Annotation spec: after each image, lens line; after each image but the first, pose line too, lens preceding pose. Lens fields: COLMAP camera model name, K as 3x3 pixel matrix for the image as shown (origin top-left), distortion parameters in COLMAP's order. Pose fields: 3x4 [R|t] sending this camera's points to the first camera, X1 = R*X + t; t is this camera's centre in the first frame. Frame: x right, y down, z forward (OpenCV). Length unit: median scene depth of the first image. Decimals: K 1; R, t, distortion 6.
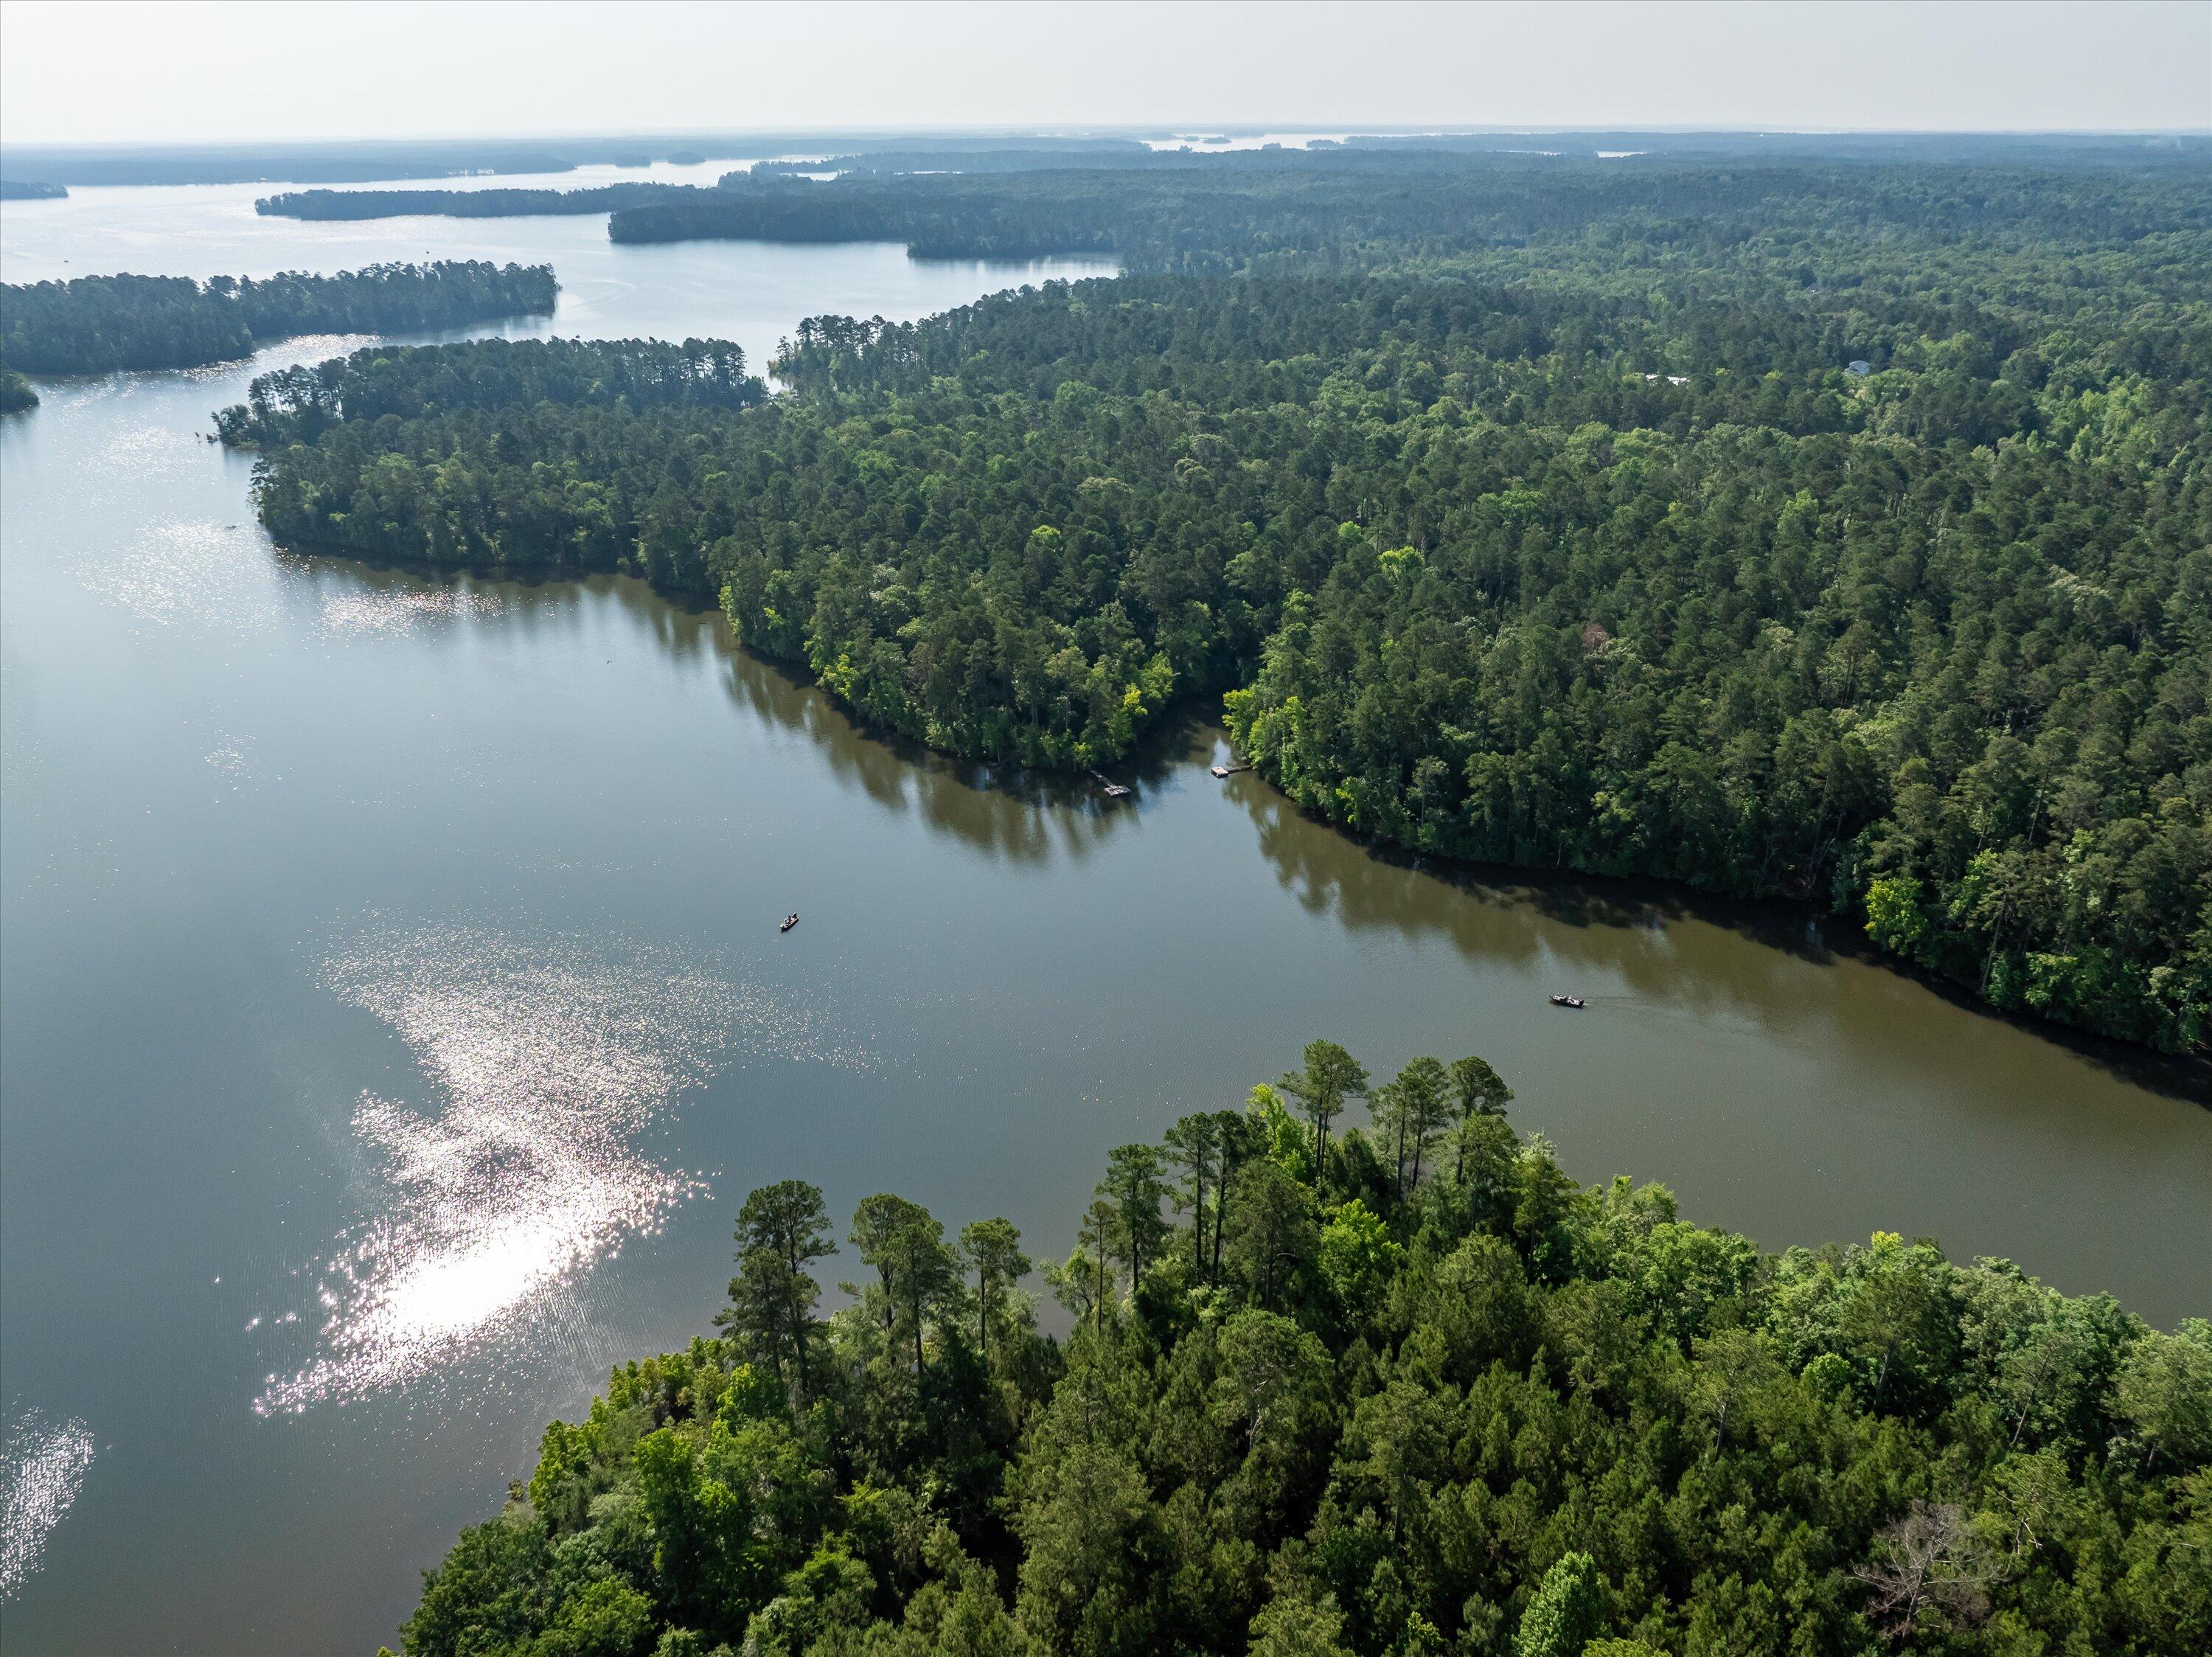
lens RADIAL K [[1556.5, 0, 1105.7], [0, 1556.5, 814.0], [0, 0, 1]] dist [-0.034216, 0.004267]
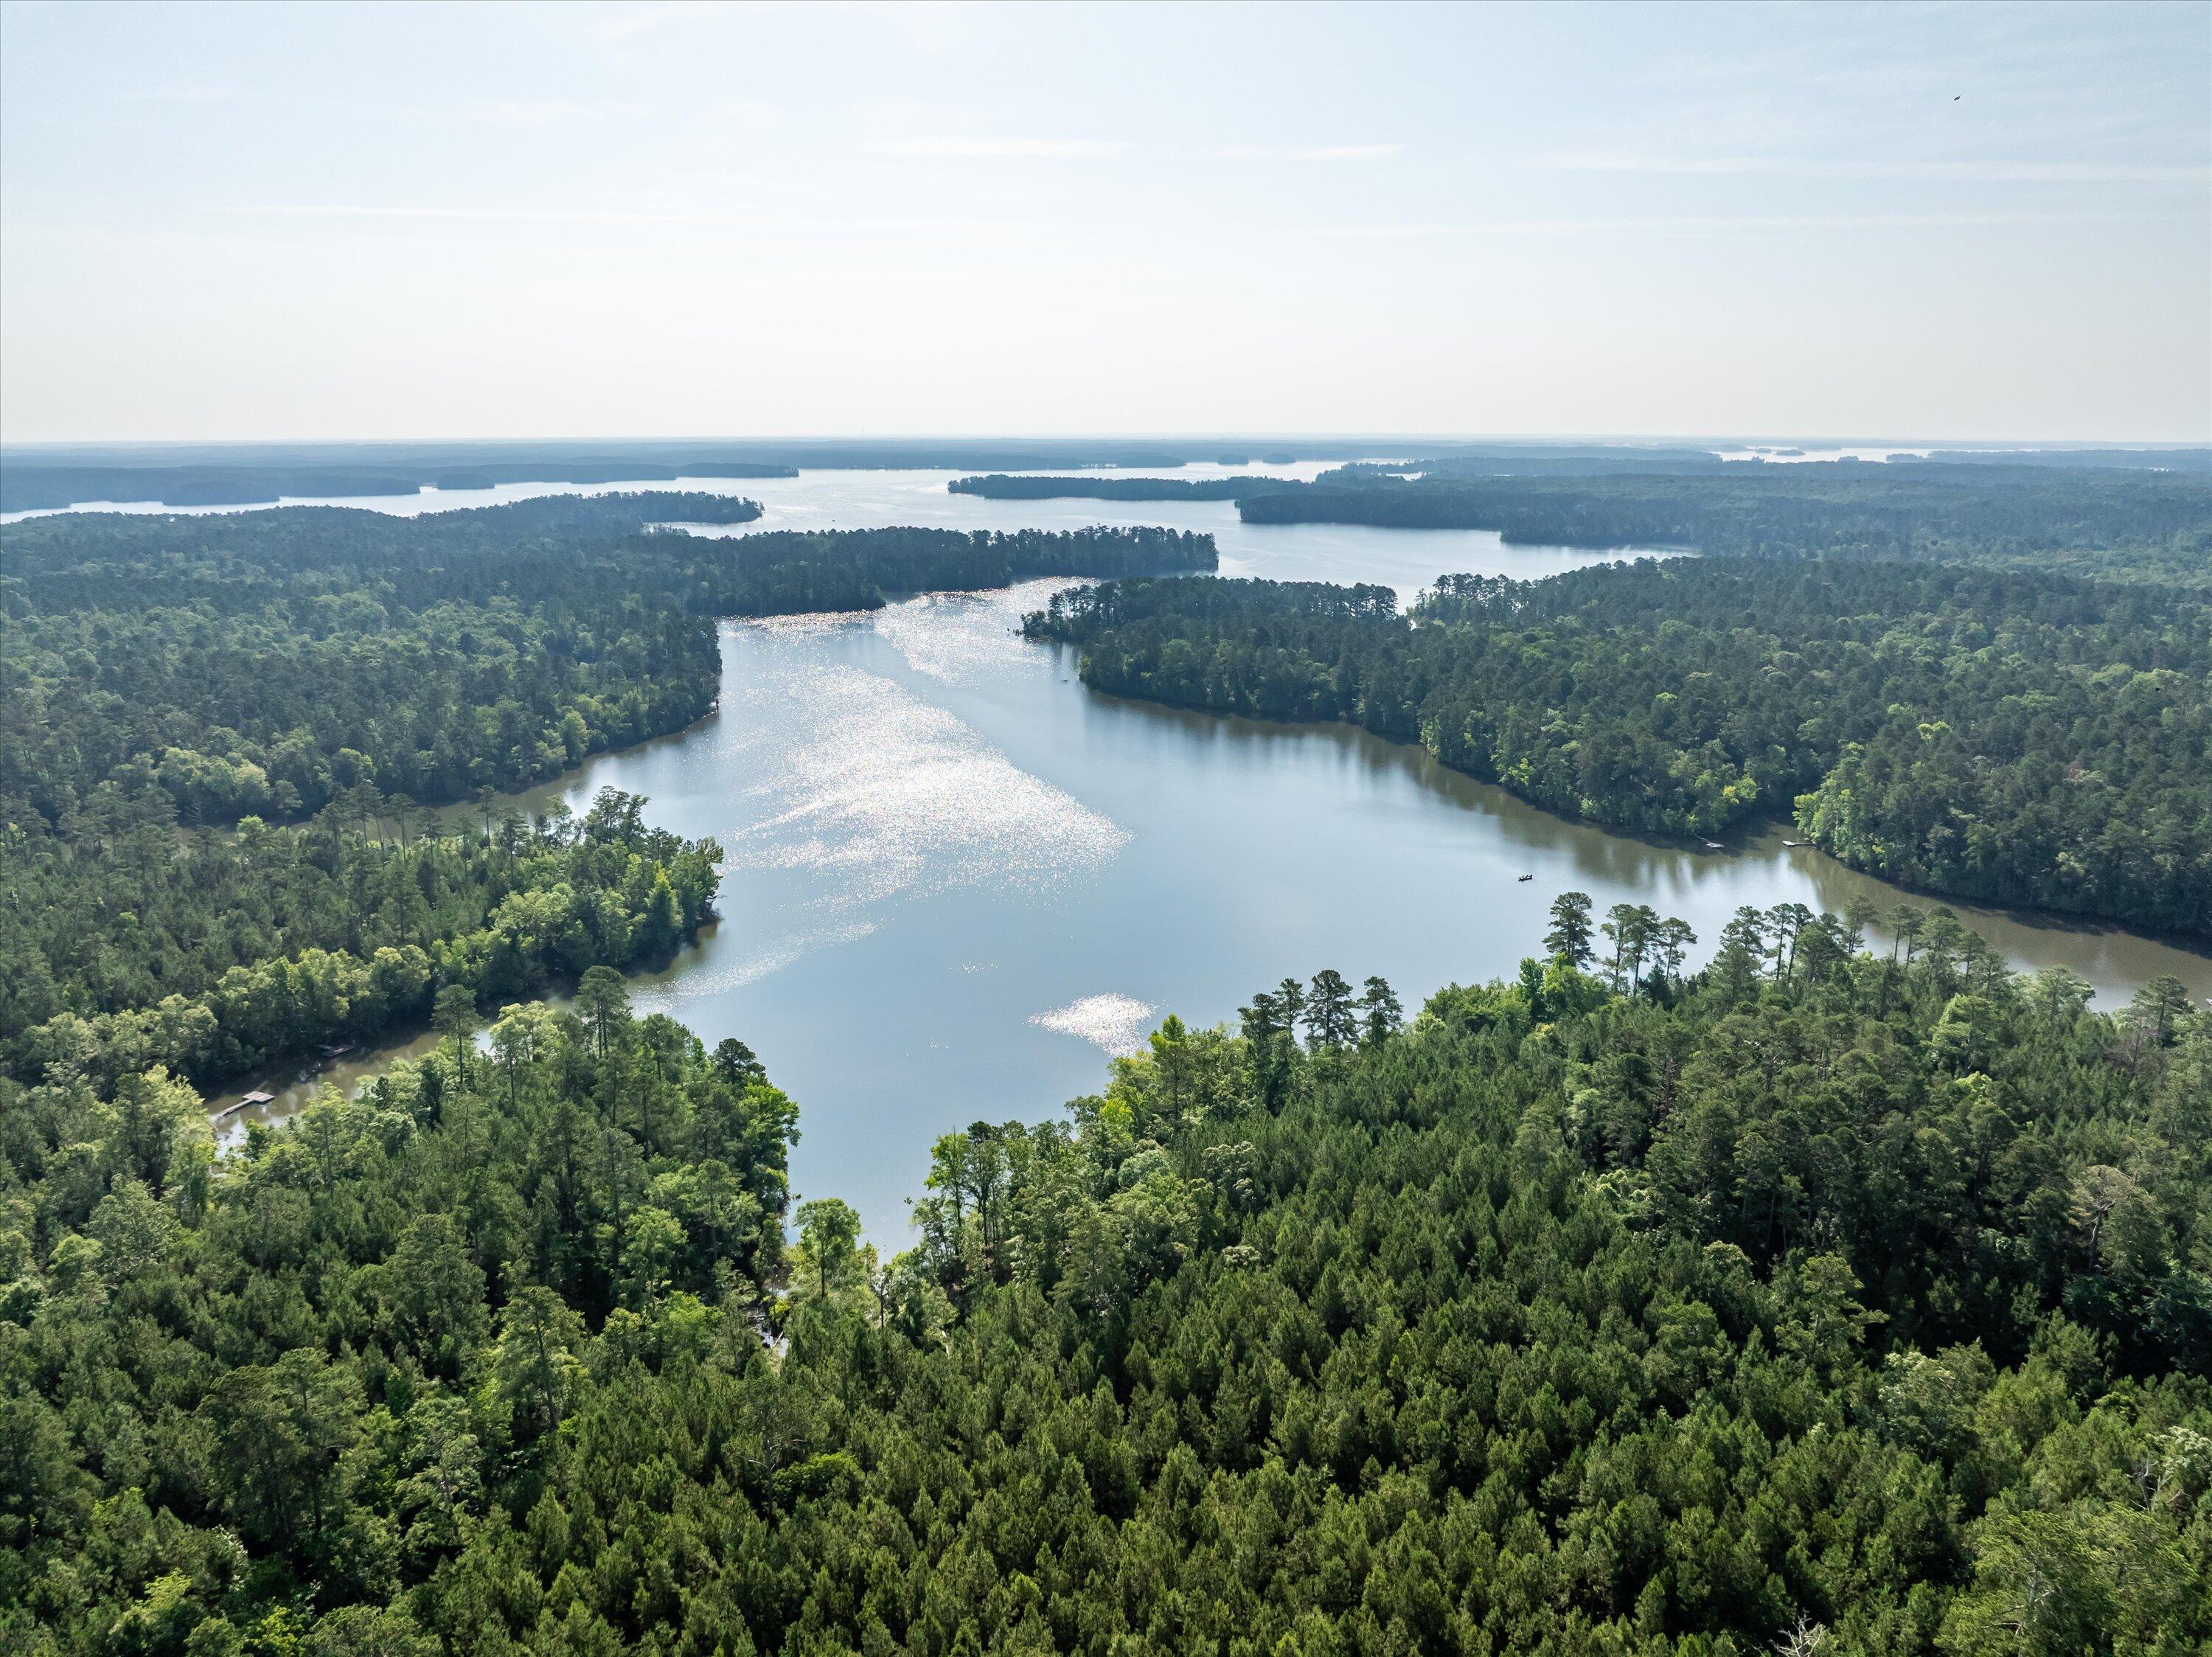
lens RADIAL K [[1556.5, 0, 1115.5], [0, 1556.5, 806.5], [0, 0, 1]] dist [-0.034216, 0.004267]
pose [[0.943998, 0.084729, -0.318888, -0.030825], [-0.141449, 0.977074, -0.159121, 0.125308], [0.298095, 0.195316, 0.934340, -0.272965]]
